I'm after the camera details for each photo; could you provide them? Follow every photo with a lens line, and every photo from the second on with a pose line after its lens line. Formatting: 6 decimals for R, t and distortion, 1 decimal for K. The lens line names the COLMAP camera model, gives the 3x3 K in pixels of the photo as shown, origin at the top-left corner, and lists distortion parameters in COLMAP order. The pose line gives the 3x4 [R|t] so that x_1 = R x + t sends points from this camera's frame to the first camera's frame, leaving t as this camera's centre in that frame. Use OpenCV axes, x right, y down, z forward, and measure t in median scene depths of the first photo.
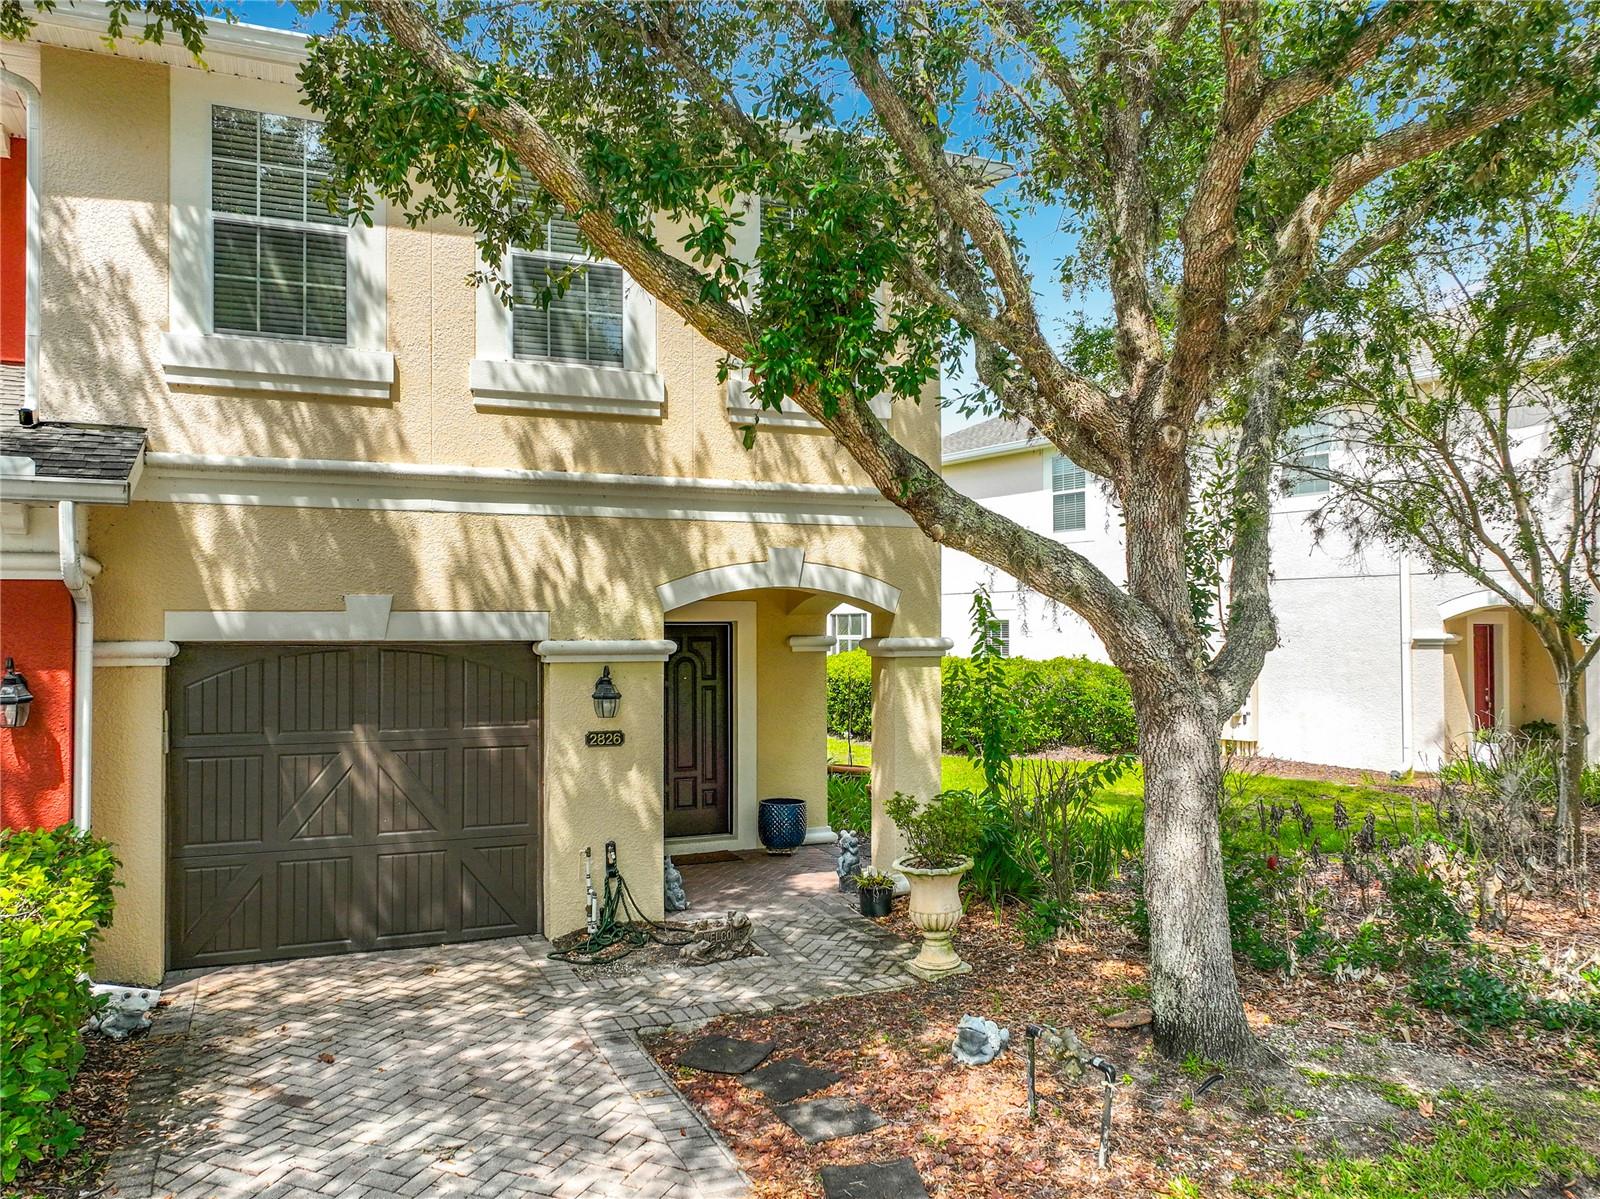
lens RADIAL K [[1159.0, 0, 800.0], [0, 1159.0, 599.5], [0, 0, 1]] dist [0.004028, 0.008305]
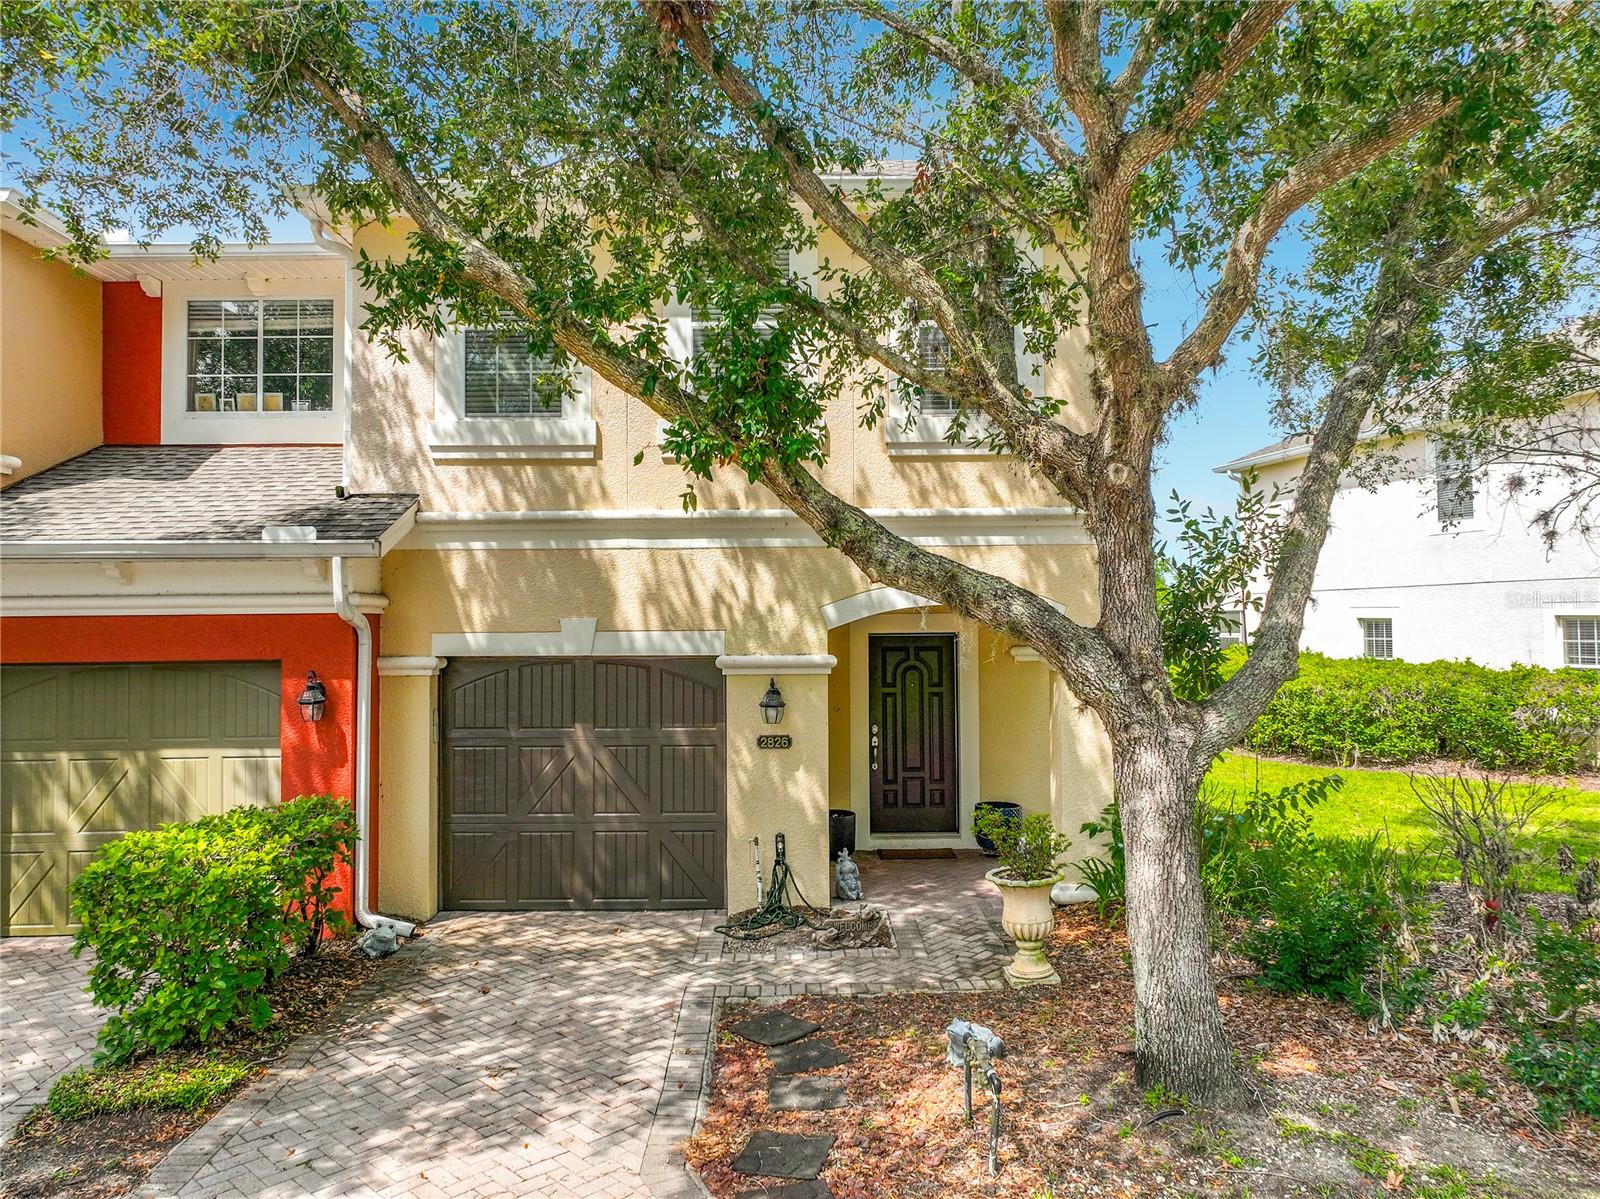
lens RADIAL K [[1112.4, 0, 767.6], [0, 1112.4, 574.0], [0, 0, 1]] dist [0.003766, 0.010174]
pose [[0.926050, -0.021480, -0.376789, 0.271800], [0.014213, 0.999656, -0.022057, -0.023285], [0.377133, 0.015070, 0.926037, -0.017940]]
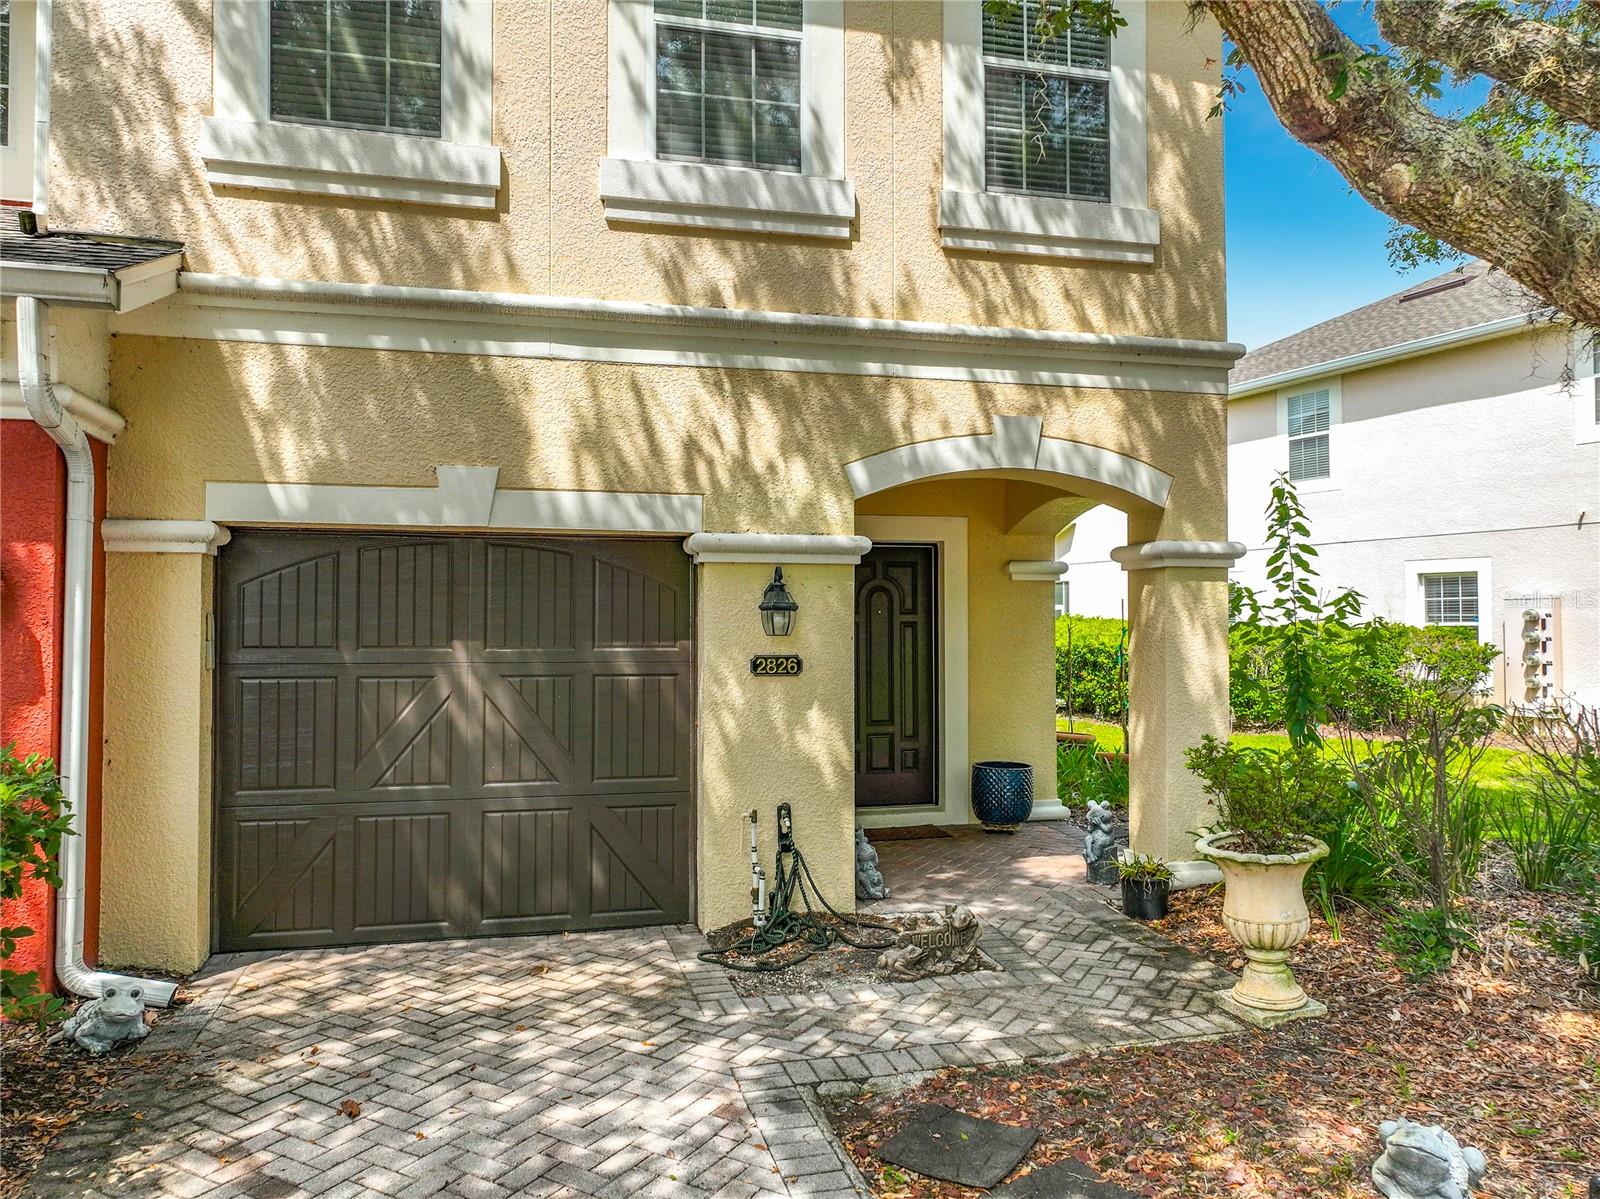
lens RADIAL K [[1168.6, 0, 820.3], [0, 1168.6, 574.1], [0, 0, 1]] dist [0.000490, 0.013579]
pose [[0.989627, -0.000720, -0.143662, -0.036417], [0.000079, 0.999990, -0.004465, 0.072717], [0.143664, 0.004408, 0.989617, 0.292713]]
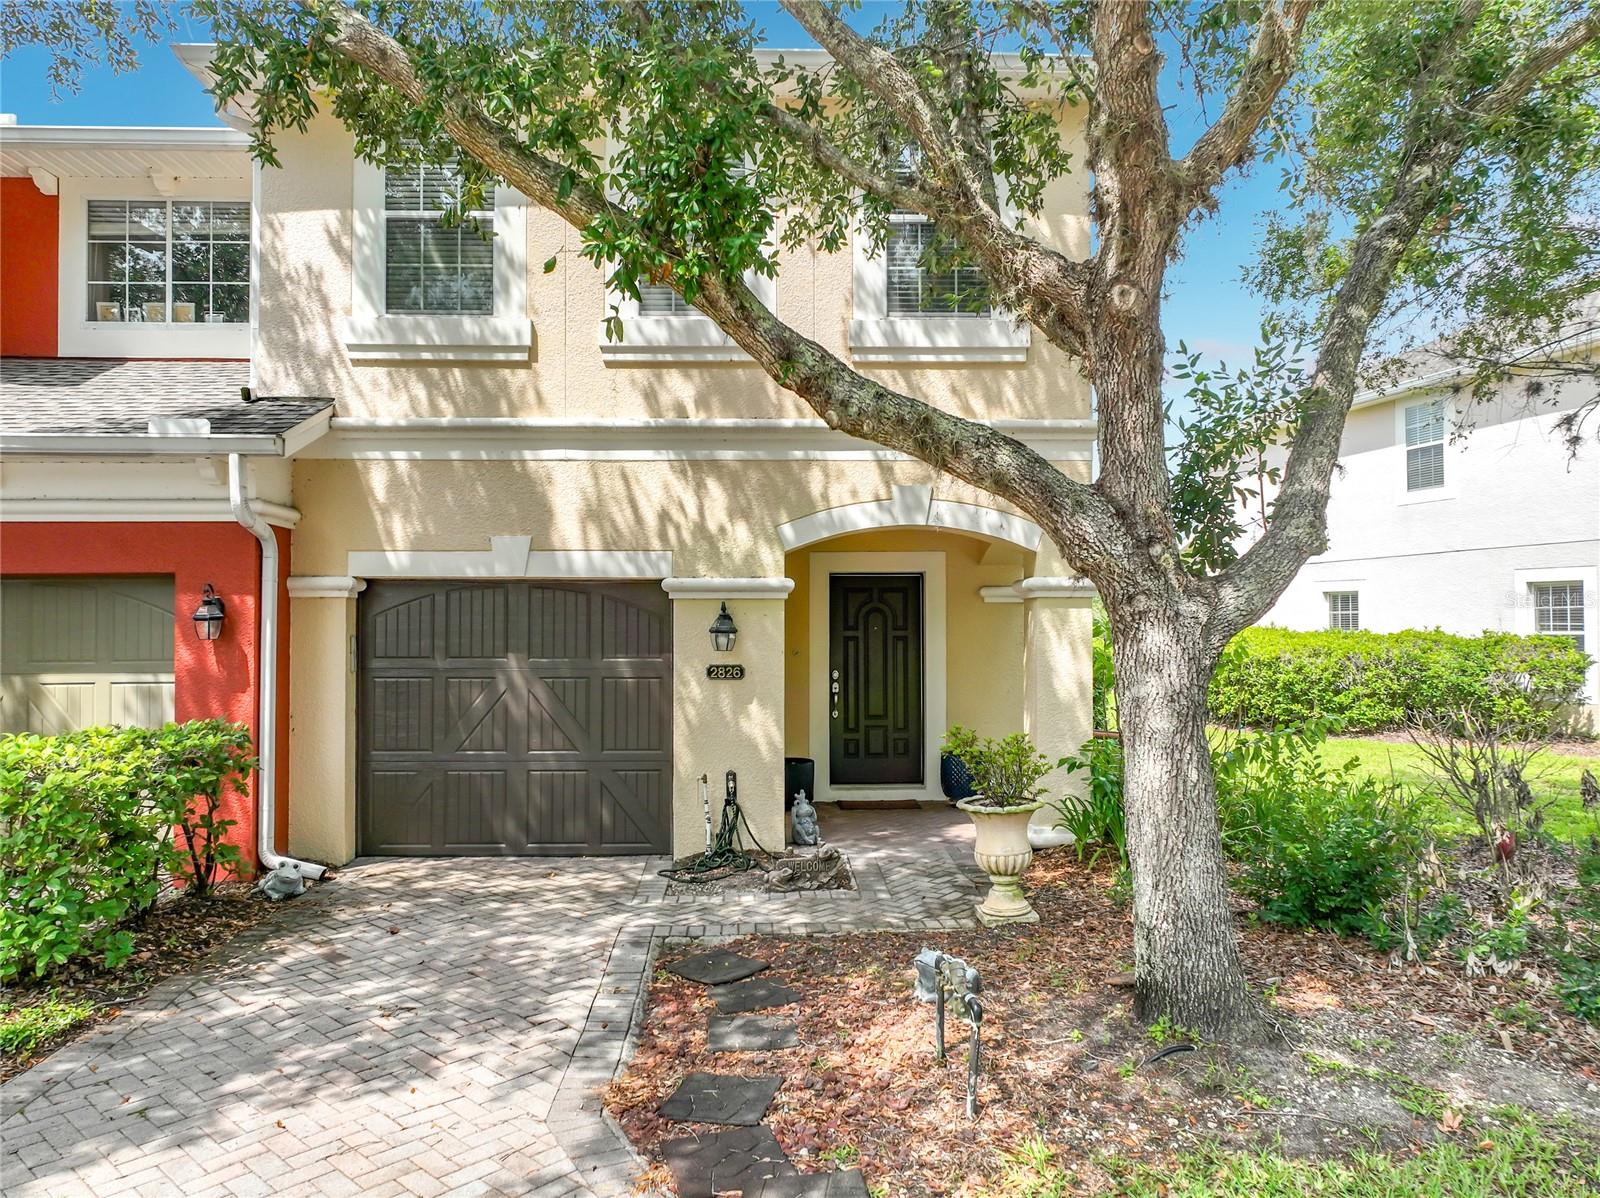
lens RADIAL K [[1107.8, 0, 754.6], [0, 1107.8, 580.3], [0, 0, 1]] dist [0.005649, 0.009889]
pose [[0.933993, -0.010376, -0.357139, 0.240789], [0.008973, 0.999944, -0.005586, 0.048964], [0.357177, 0.002013, 0.934034, 0.088519]]
